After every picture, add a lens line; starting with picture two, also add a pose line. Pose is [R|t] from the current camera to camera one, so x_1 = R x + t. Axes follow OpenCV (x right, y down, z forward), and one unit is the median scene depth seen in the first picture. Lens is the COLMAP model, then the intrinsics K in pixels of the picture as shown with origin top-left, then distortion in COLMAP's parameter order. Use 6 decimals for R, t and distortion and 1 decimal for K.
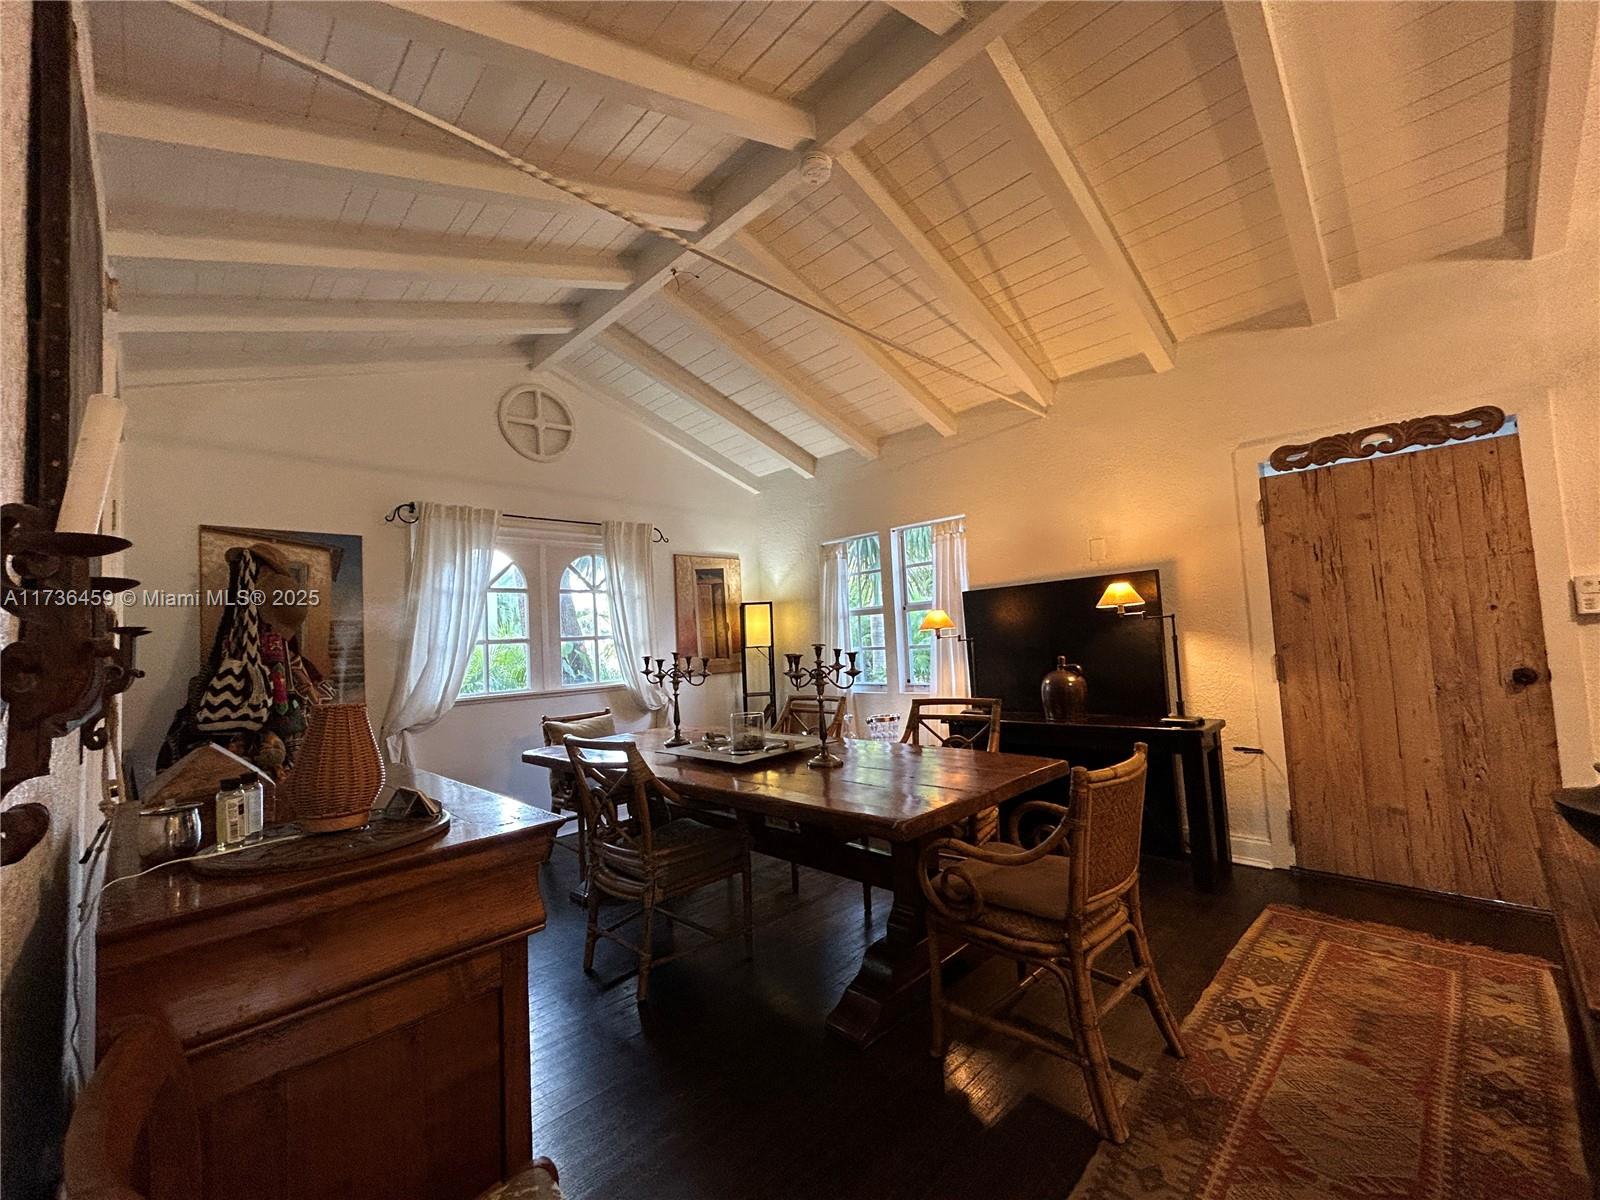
lens RADIAL K [[650.6, 0, 800.0], [0, 650.6, 600.0], [0, 0, 1]] dist [0.002030, 0.000028]
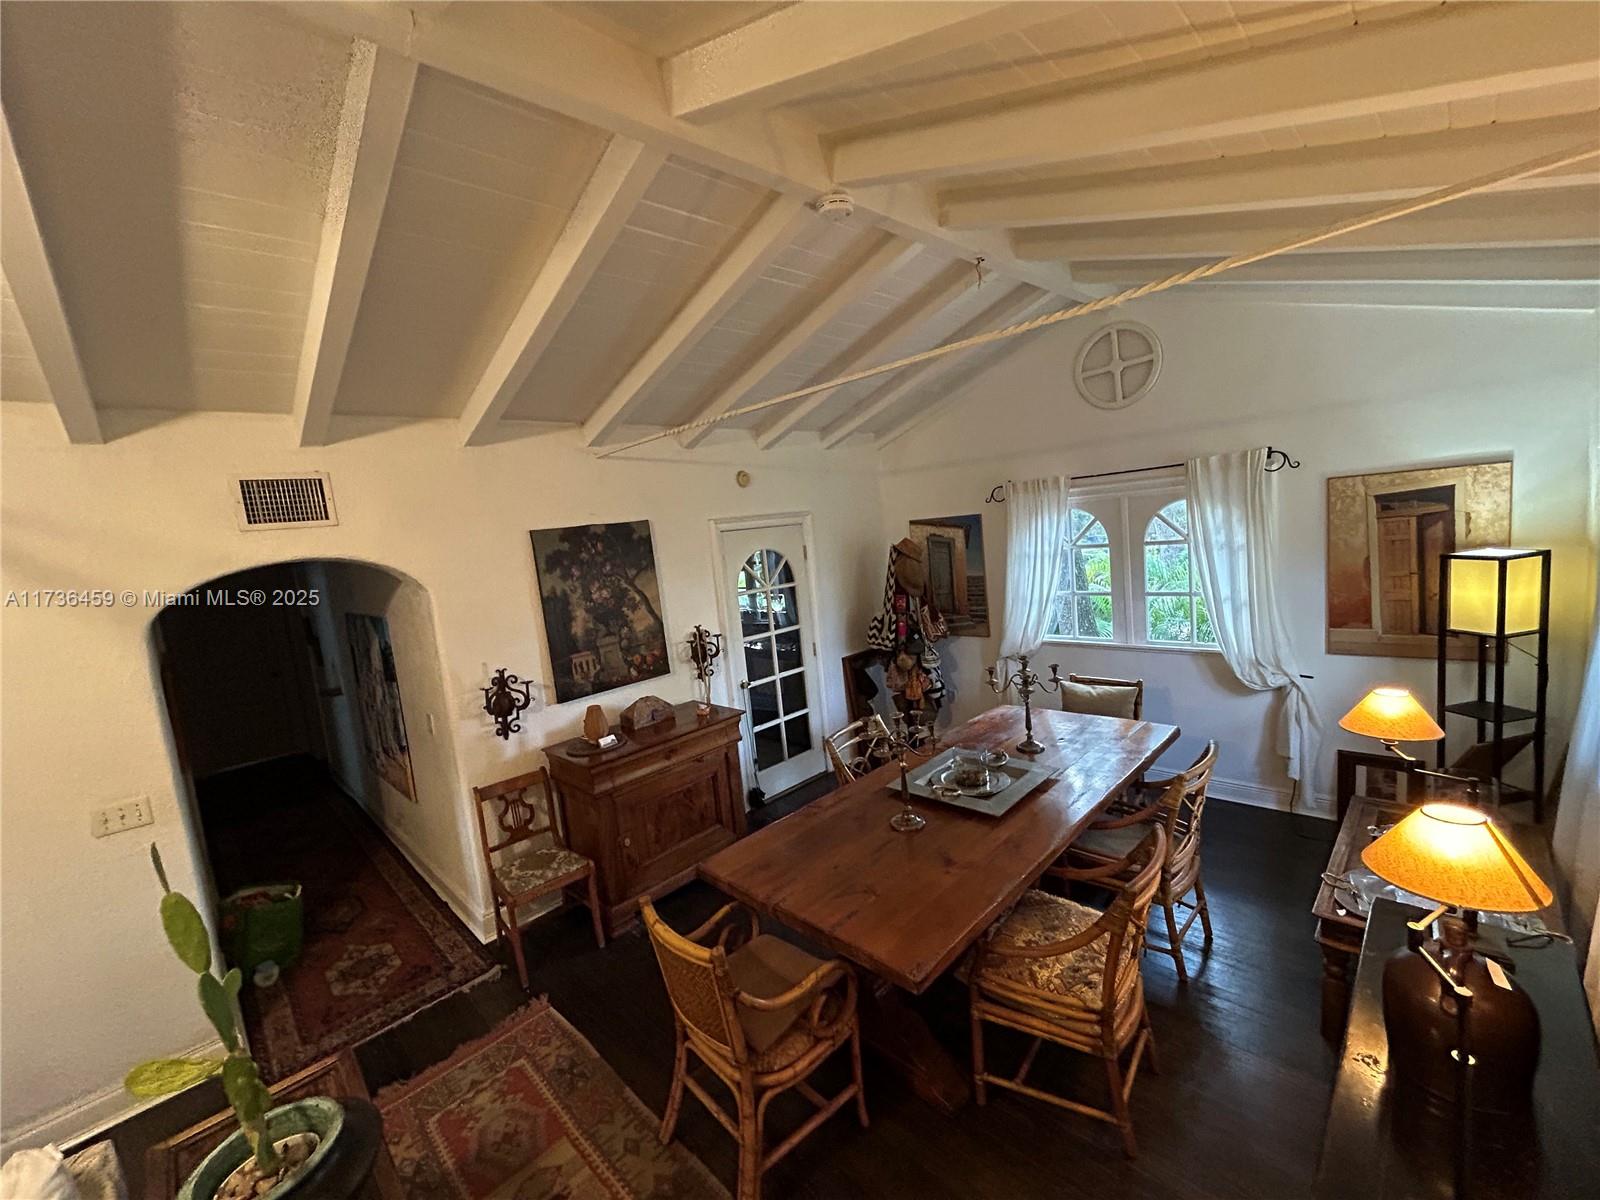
lens RADIAL K [[650.6, 0, 800.0], [0, 650.6, 600.0], [0, 0, 1]] dist [0.002030, 0.000028]
pose [[0.007234, 0.170311, -0.985364, 0.156359], [0.166355, 0.971453, 0.169128, -0.048070], [0.986039, -0.165144, -0.021305, 0.137117]]
